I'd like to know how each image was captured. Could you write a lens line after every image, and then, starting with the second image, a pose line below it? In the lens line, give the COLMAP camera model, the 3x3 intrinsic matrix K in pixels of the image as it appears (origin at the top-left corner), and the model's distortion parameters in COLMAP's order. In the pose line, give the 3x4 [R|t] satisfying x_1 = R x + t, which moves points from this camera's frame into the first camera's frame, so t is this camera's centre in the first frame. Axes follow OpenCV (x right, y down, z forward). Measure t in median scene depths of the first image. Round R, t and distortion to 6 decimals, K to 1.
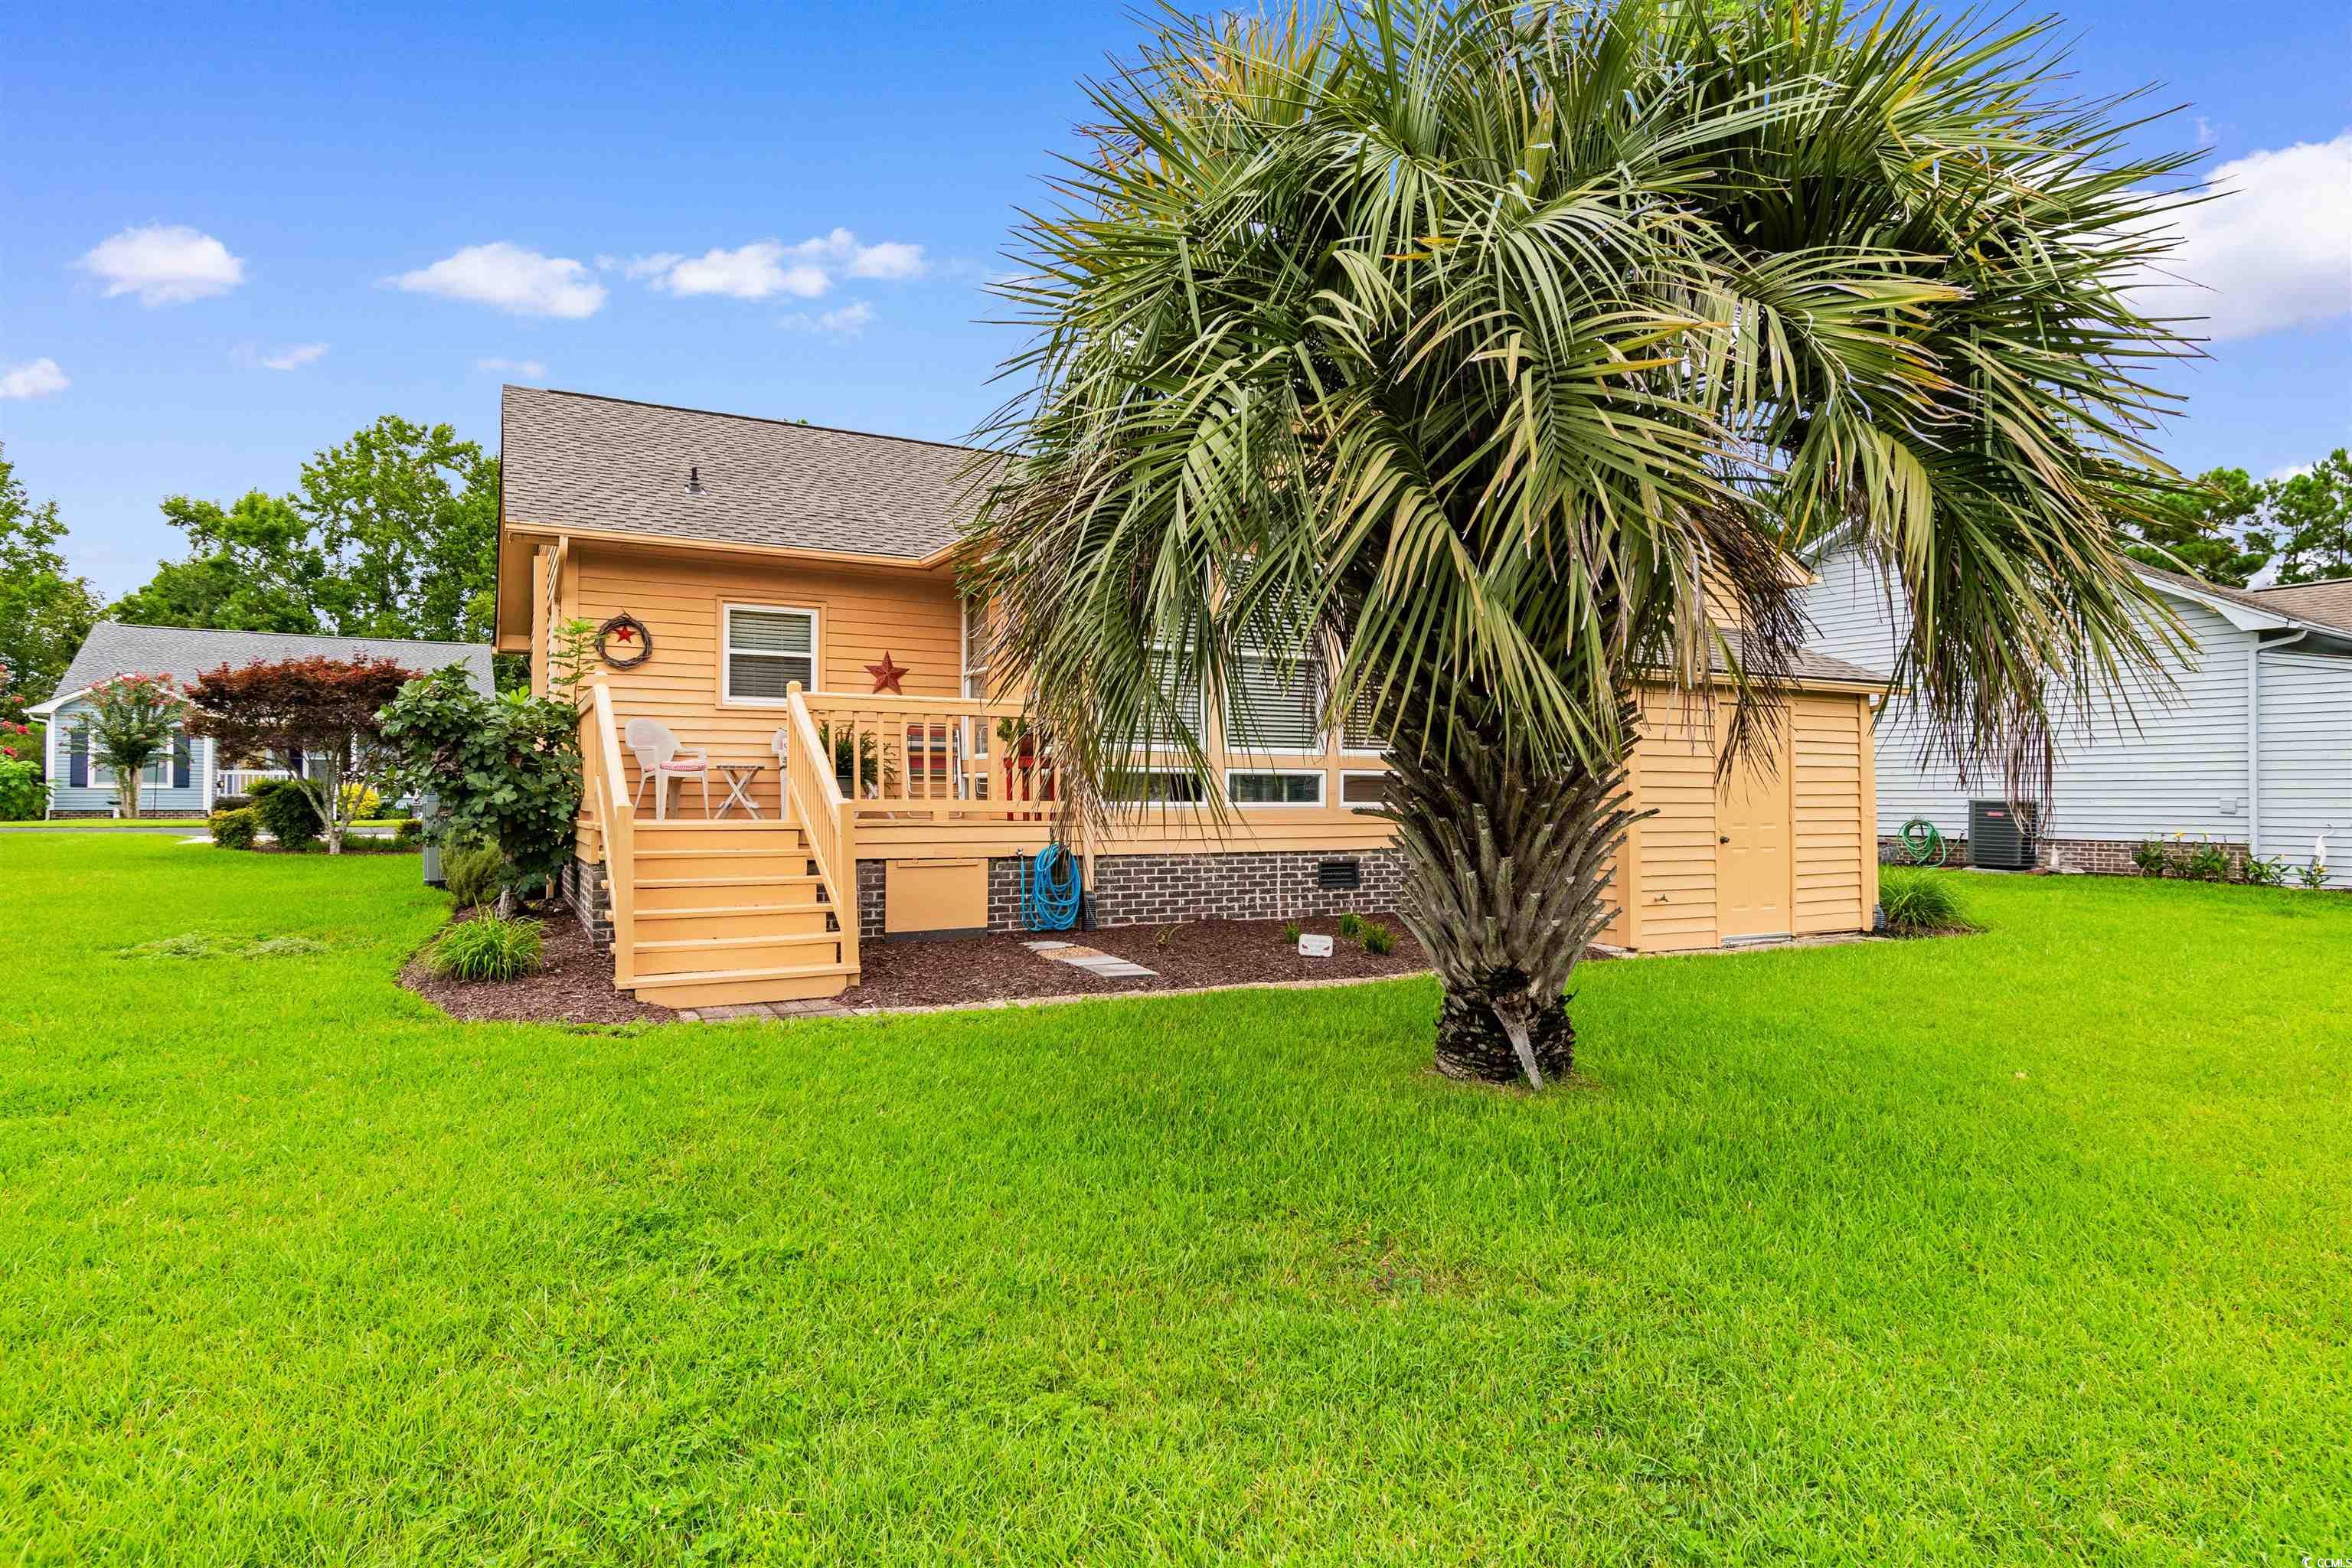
lens RADIAL K [[1375.2, 0, 1199.0], [0, 1375.2, 788.1], [0, 0, 1]] dist [-0.006660, 0.000573]
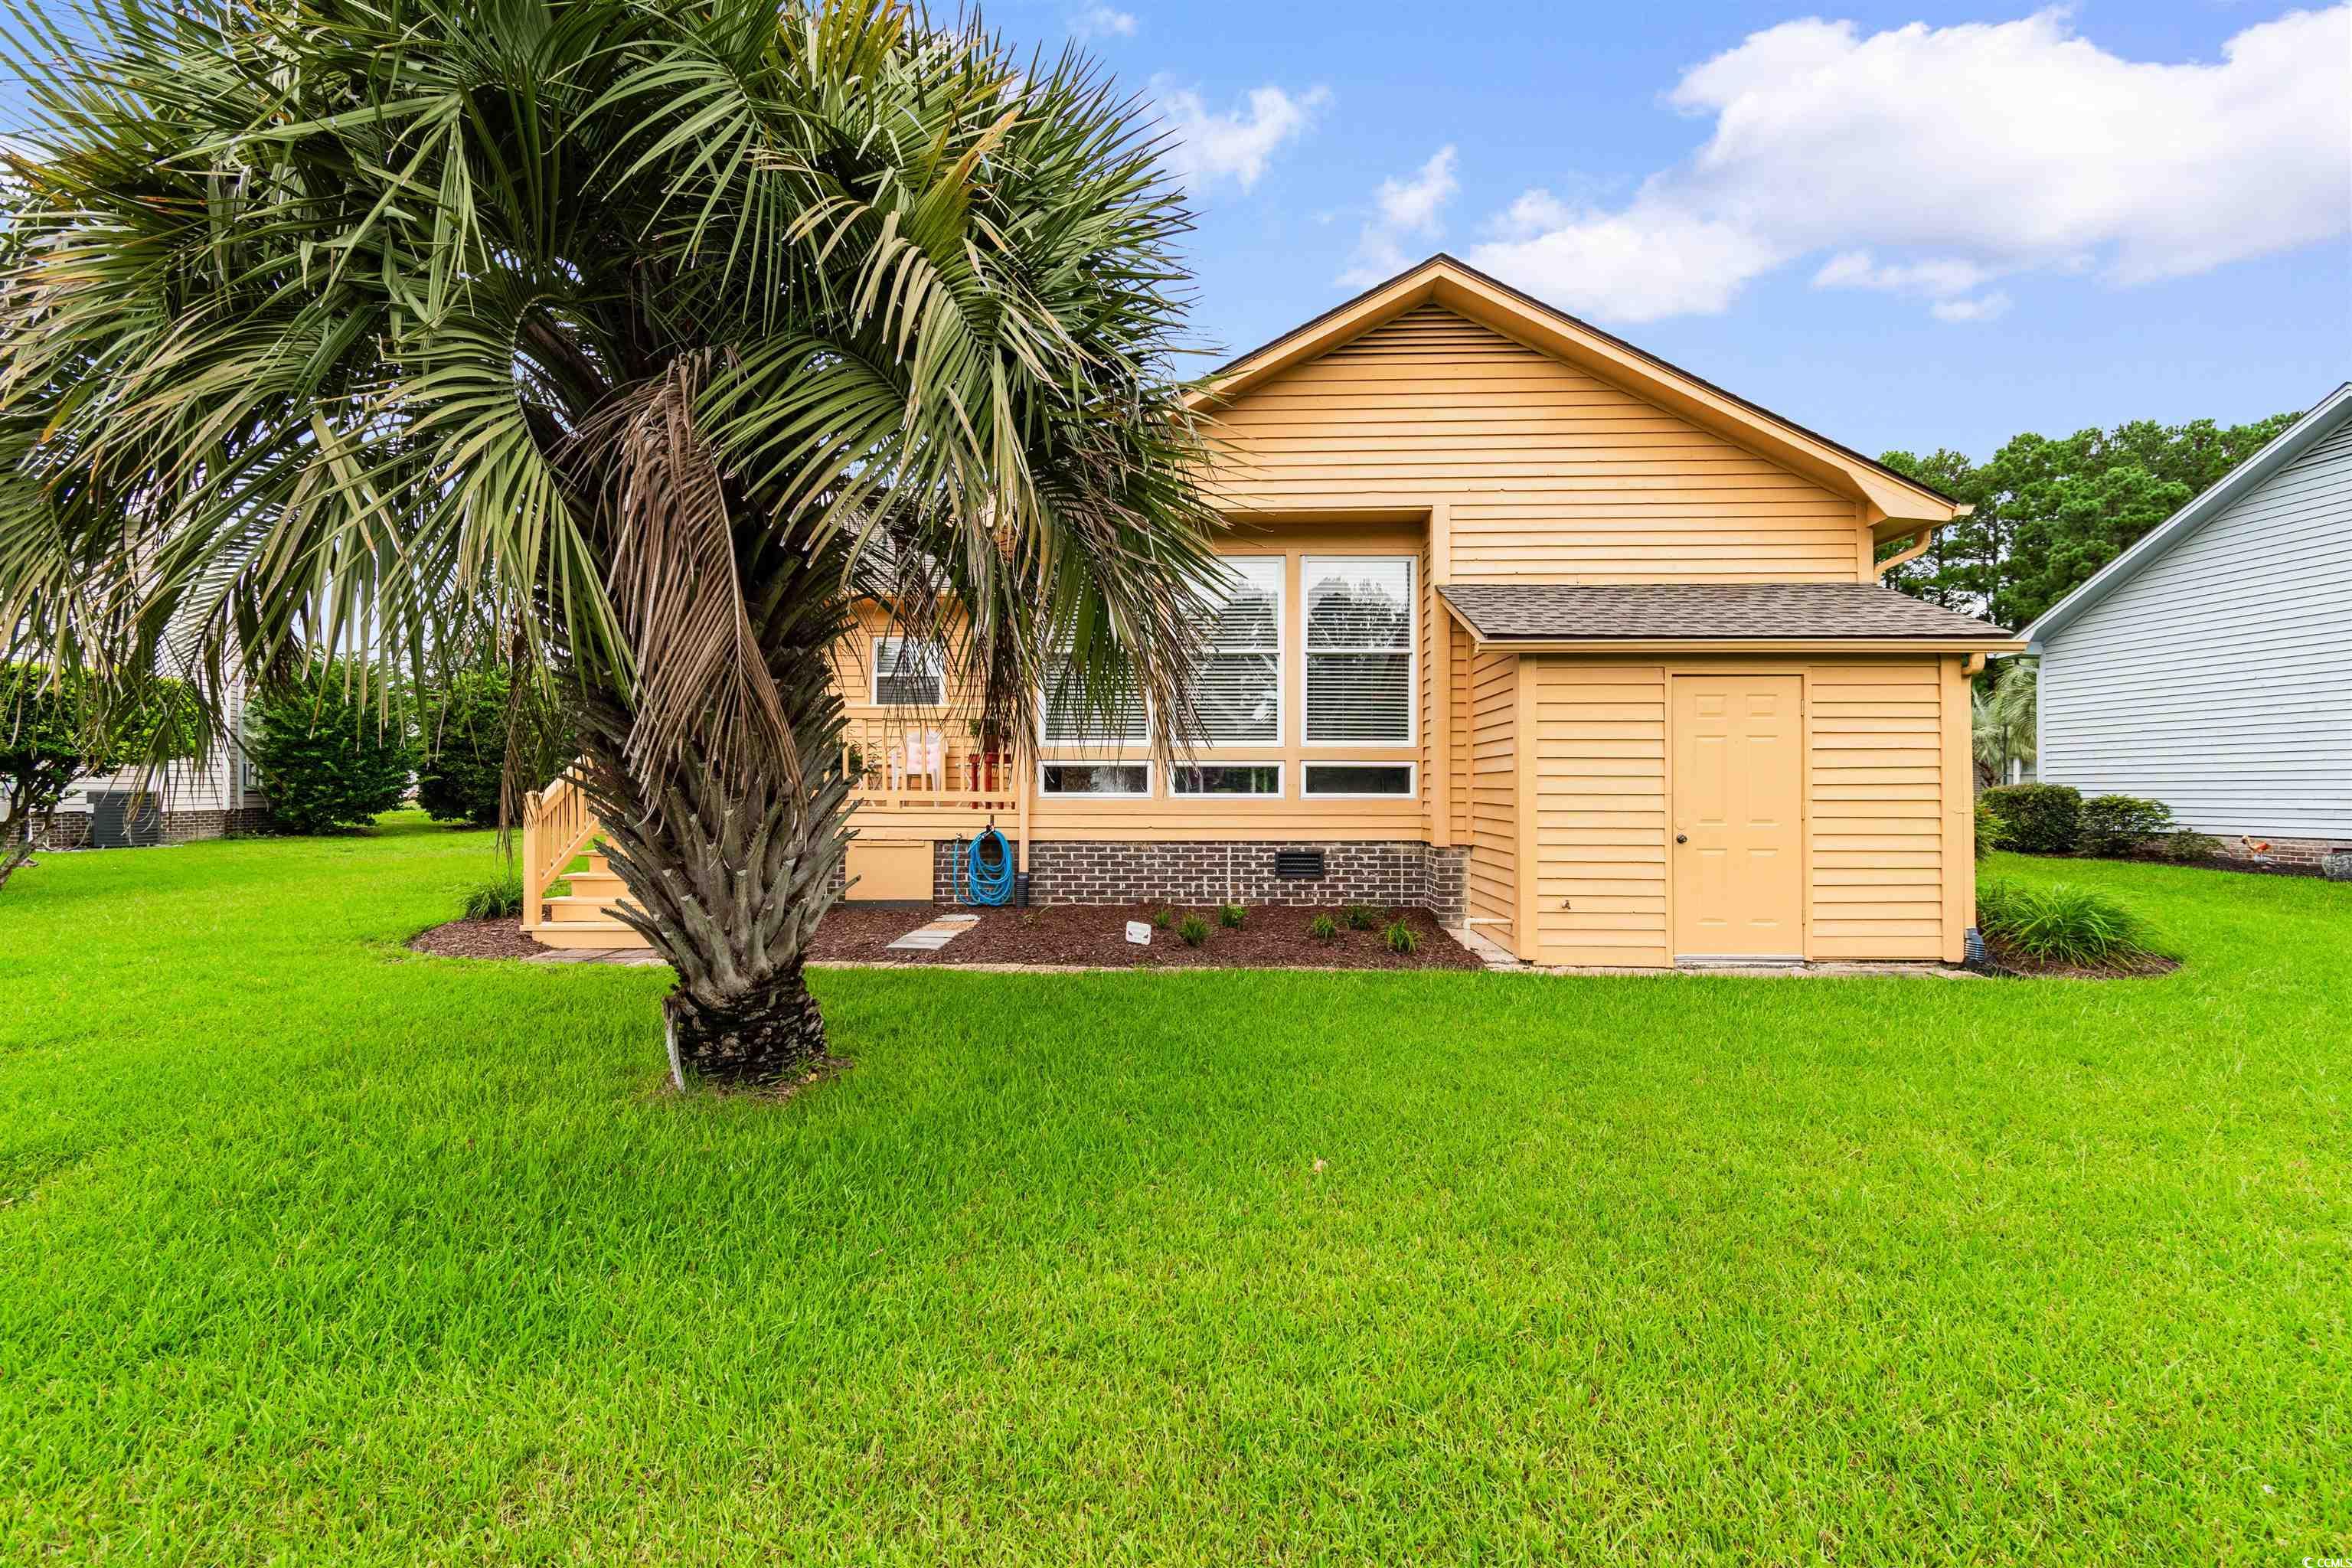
lens RADIAL K [[1131.6, 0, 1176.1], [0, 1131.6, 773.4], [0, 0, 1]] dist [0.001218, -0.001302]
pose [[0.858967, -0.009078, -0.511950, 0.476842], [0.003770, 0.999928, -0.011406, 0.004989], [0.512016, 0.007867, 0.858940, 0.257962]]
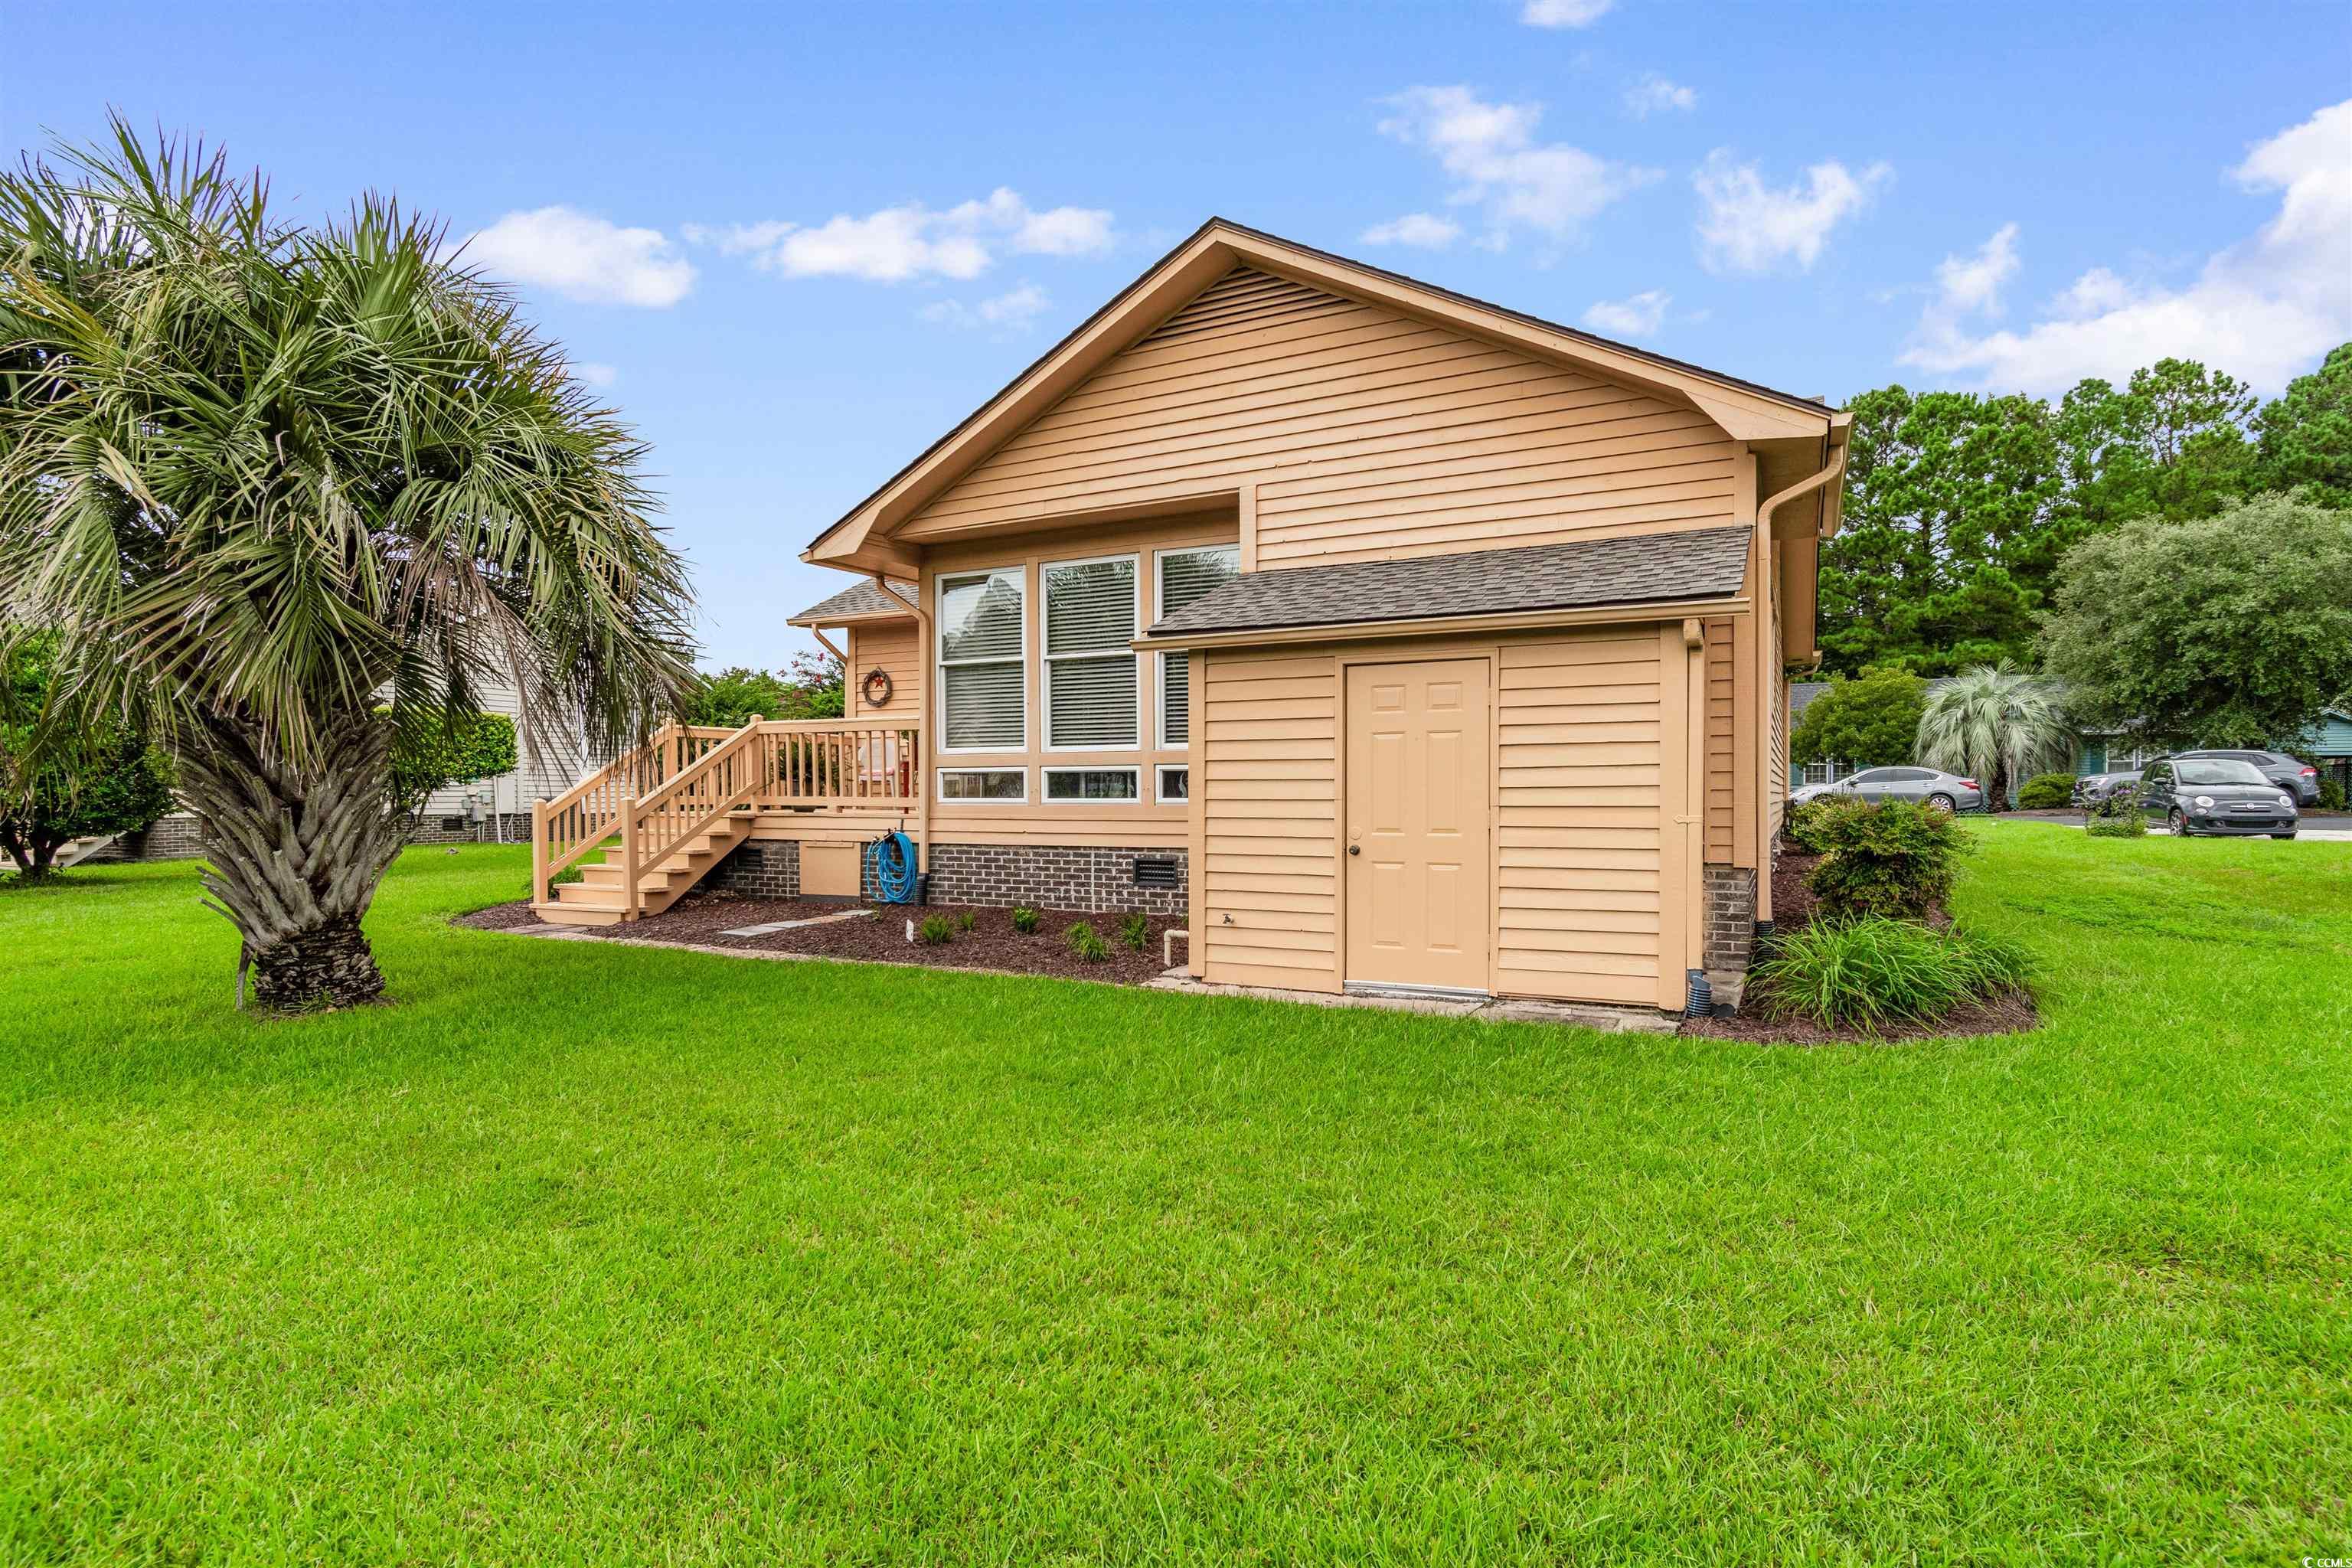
lens RADIAL K [[1258.4, 0, 1163.2], [0, 1258.4, 793.2], [0, 0, 1]] dist [-0.007172, -0.000242]
pose [[0.543930, -0.002786, -0.839126, 0.904203], [0.009760, 0.999948, 0.003007, 0.004379], [0.839074, -0.009825, 0.543929, 0.555815]]
